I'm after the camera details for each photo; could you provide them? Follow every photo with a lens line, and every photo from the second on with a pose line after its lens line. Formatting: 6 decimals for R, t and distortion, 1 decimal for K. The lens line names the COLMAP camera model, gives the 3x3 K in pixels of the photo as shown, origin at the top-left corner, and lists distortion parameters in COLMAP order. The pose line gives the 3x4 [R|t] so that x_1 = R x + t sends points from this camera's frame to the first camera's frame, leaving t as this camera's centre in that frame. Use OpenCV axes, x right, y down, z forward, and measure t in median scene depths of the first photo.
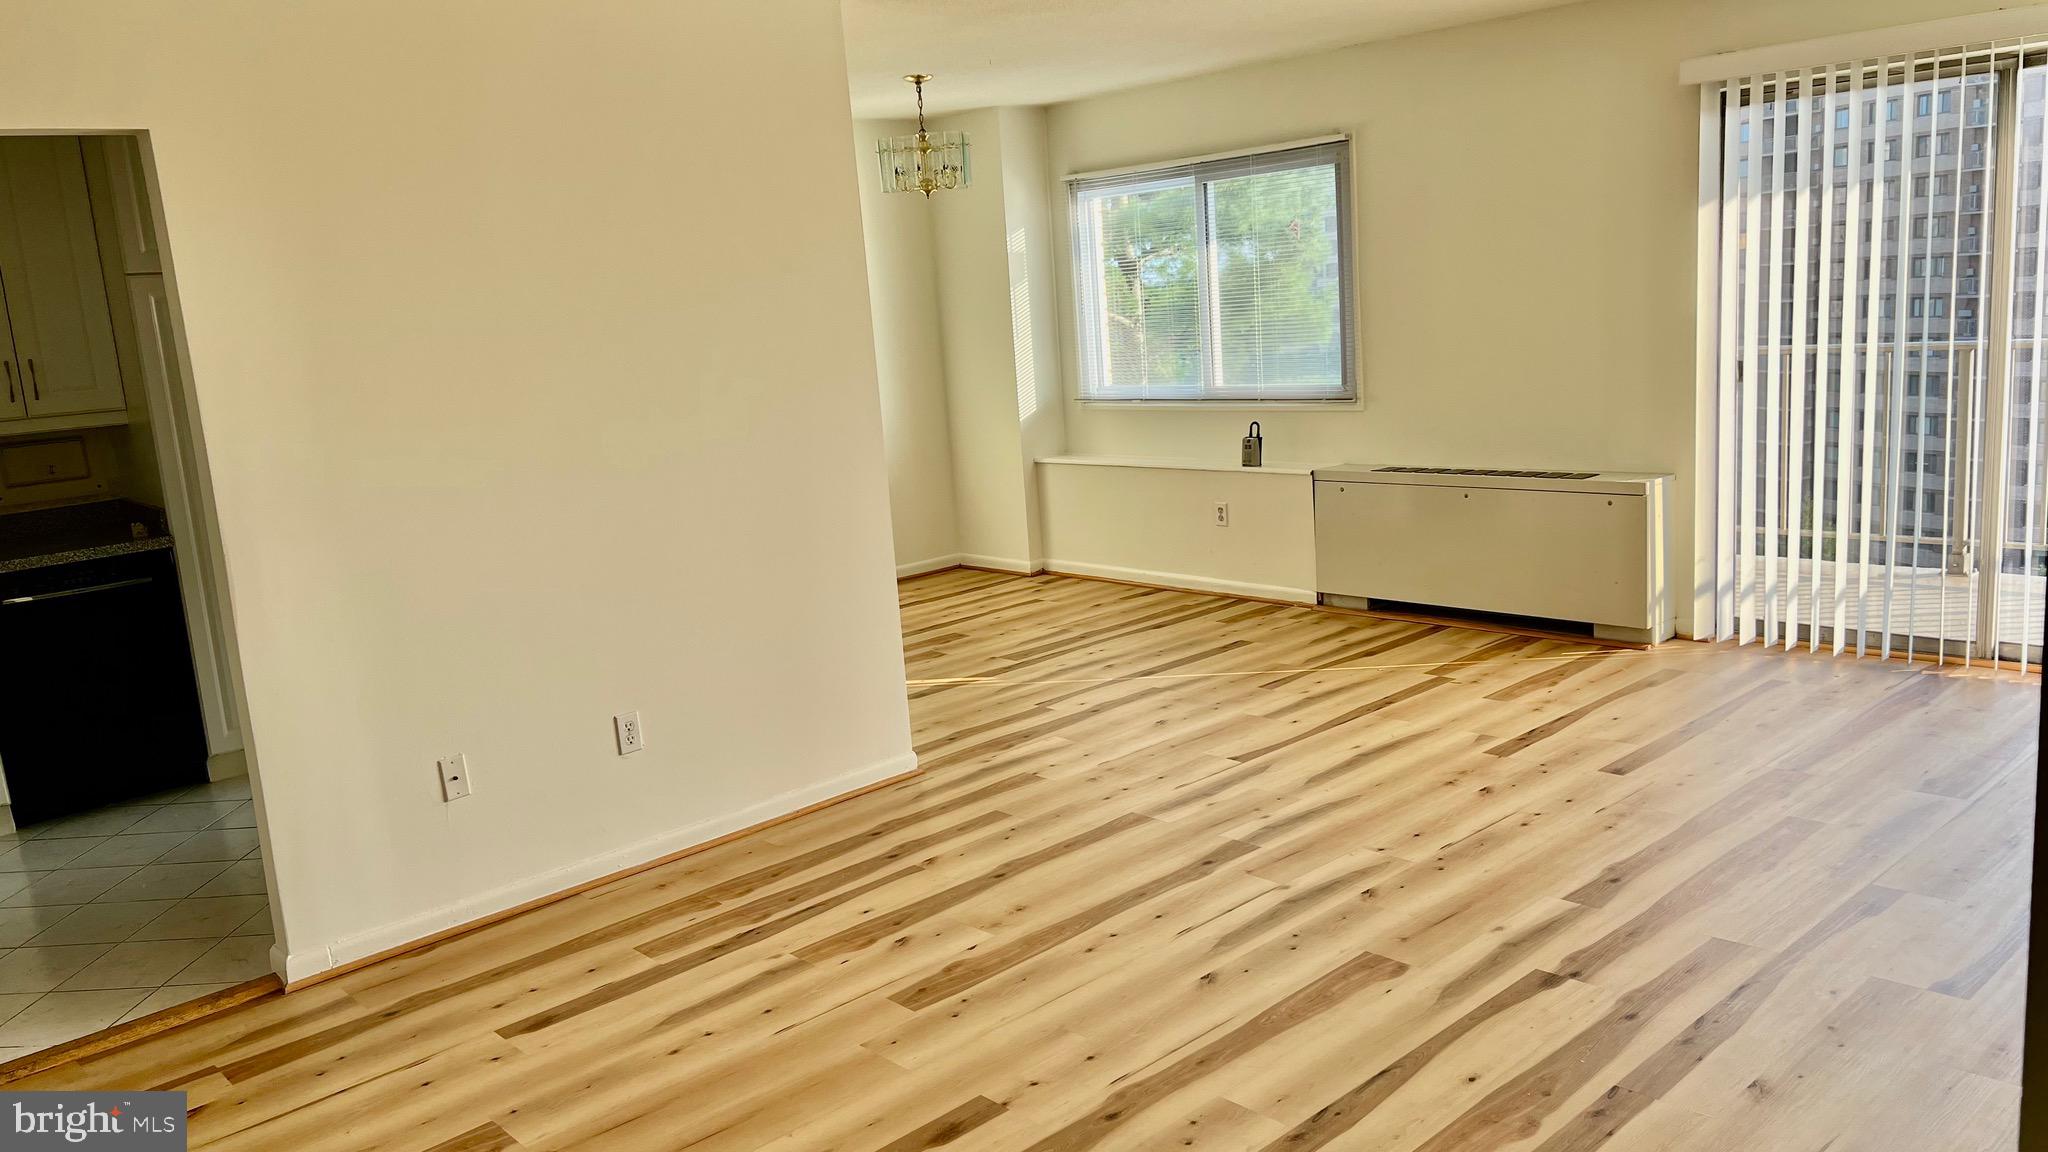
lens RADIAL K [[1531.7, 0, 963.4], [0, 1531.7, 578.0], [0, 0, 1]] dist [-0.003303, -0.004474]
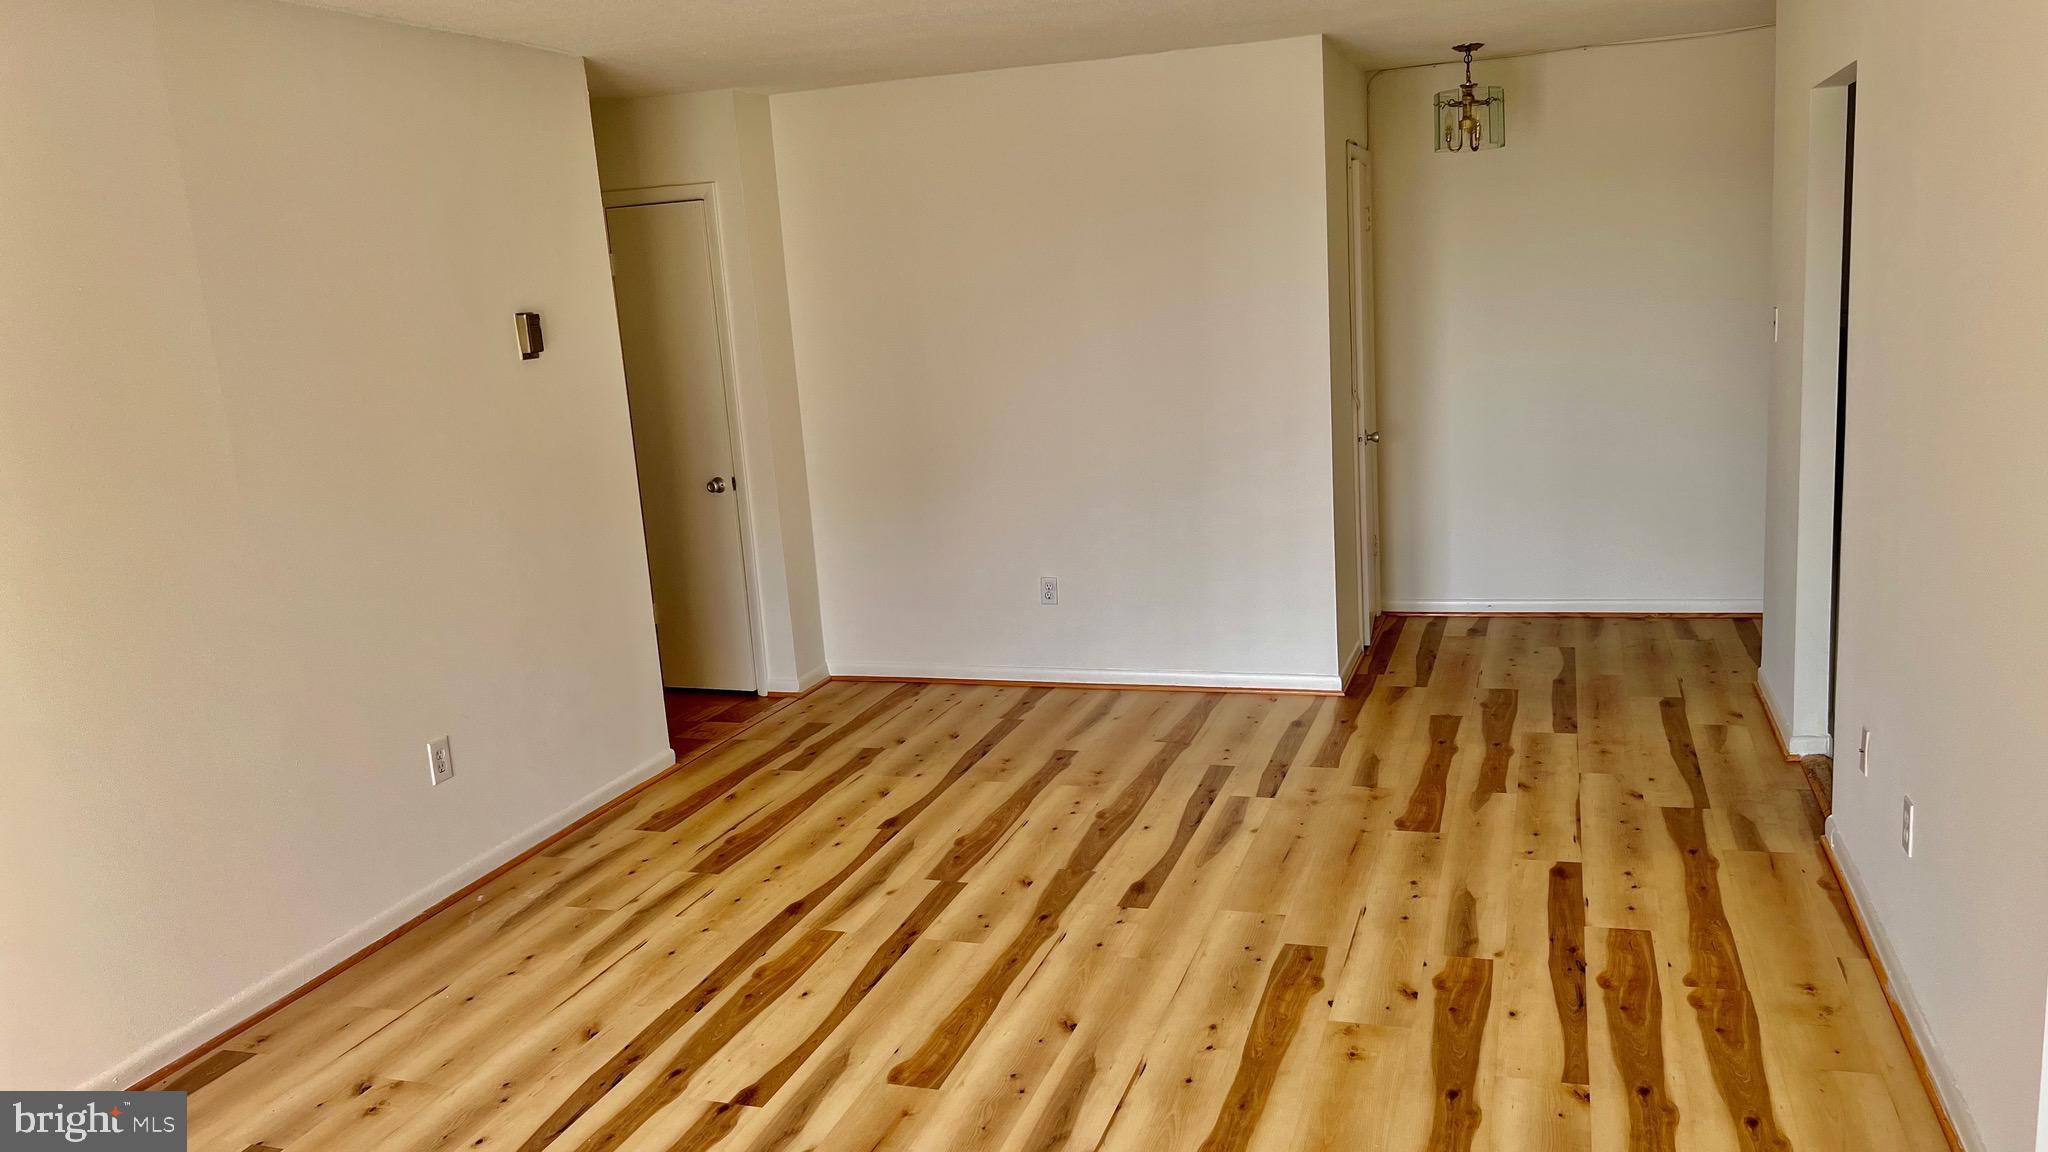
lens RADIAL K [[1542.4, 0, 1024.0], [0, 1542.4, 576.0], [0, 0, 1]] dist [0.038113, -0.001679]
pose [[-0.846635, 0.235292, -0.477333, 0.512270], [0.042666, 0.924073, 0.379828, -0.339365], [0.530461, 0.301210, -0.792391, 1.450050]]
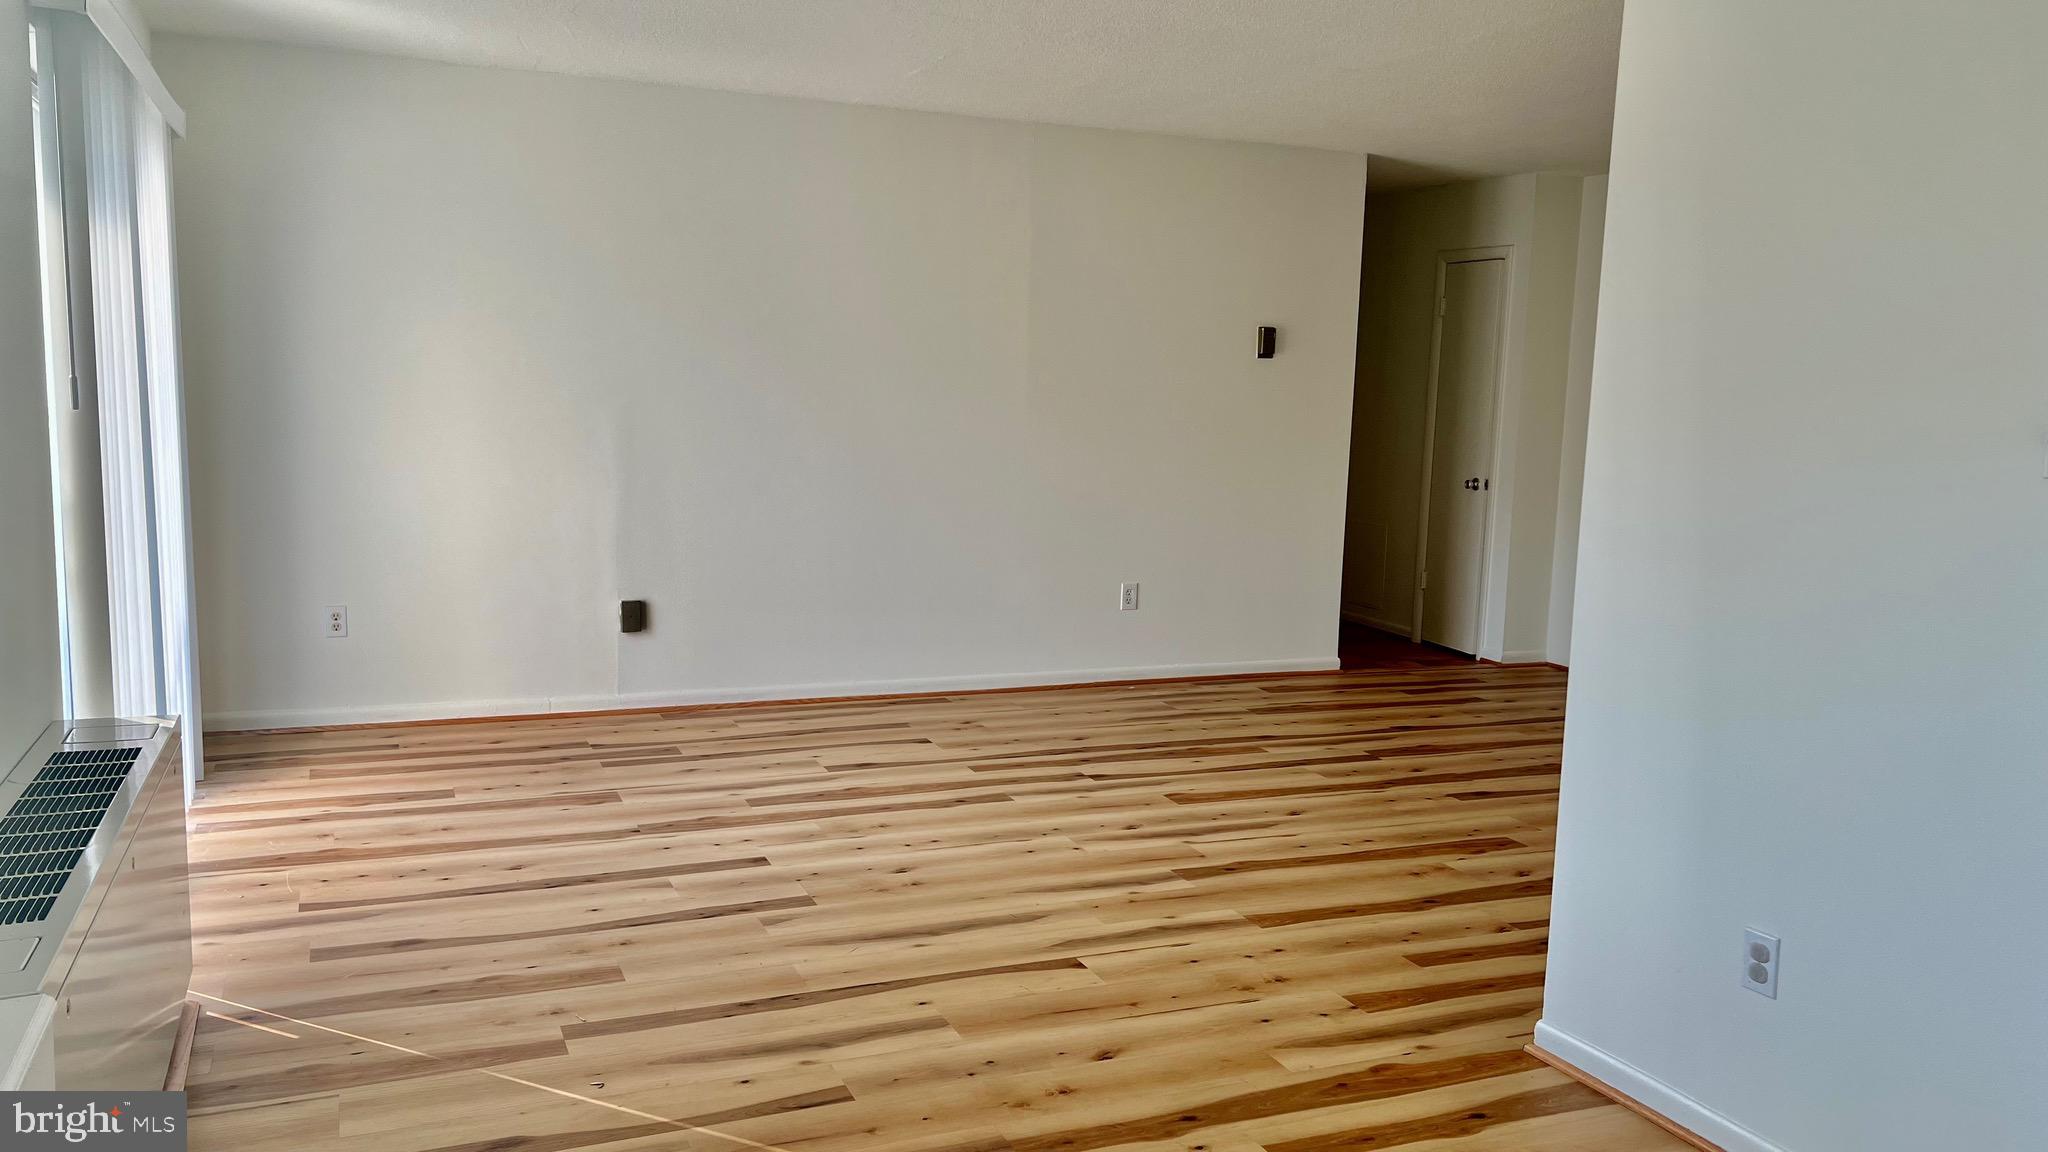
lens RADIAL K [[1531.7, 0, 963.4], [0, 1531.7, 578.0], [0, 0, 1]] dist [-0.003303, -0.004474]
pose [[-0.944743, 0.012964, 0.327556, -0.021077], [0.109438, 0.954364, 0.277871, -0.340962], [-0.309005, 0.298363, -0.903048, 2.015763]]
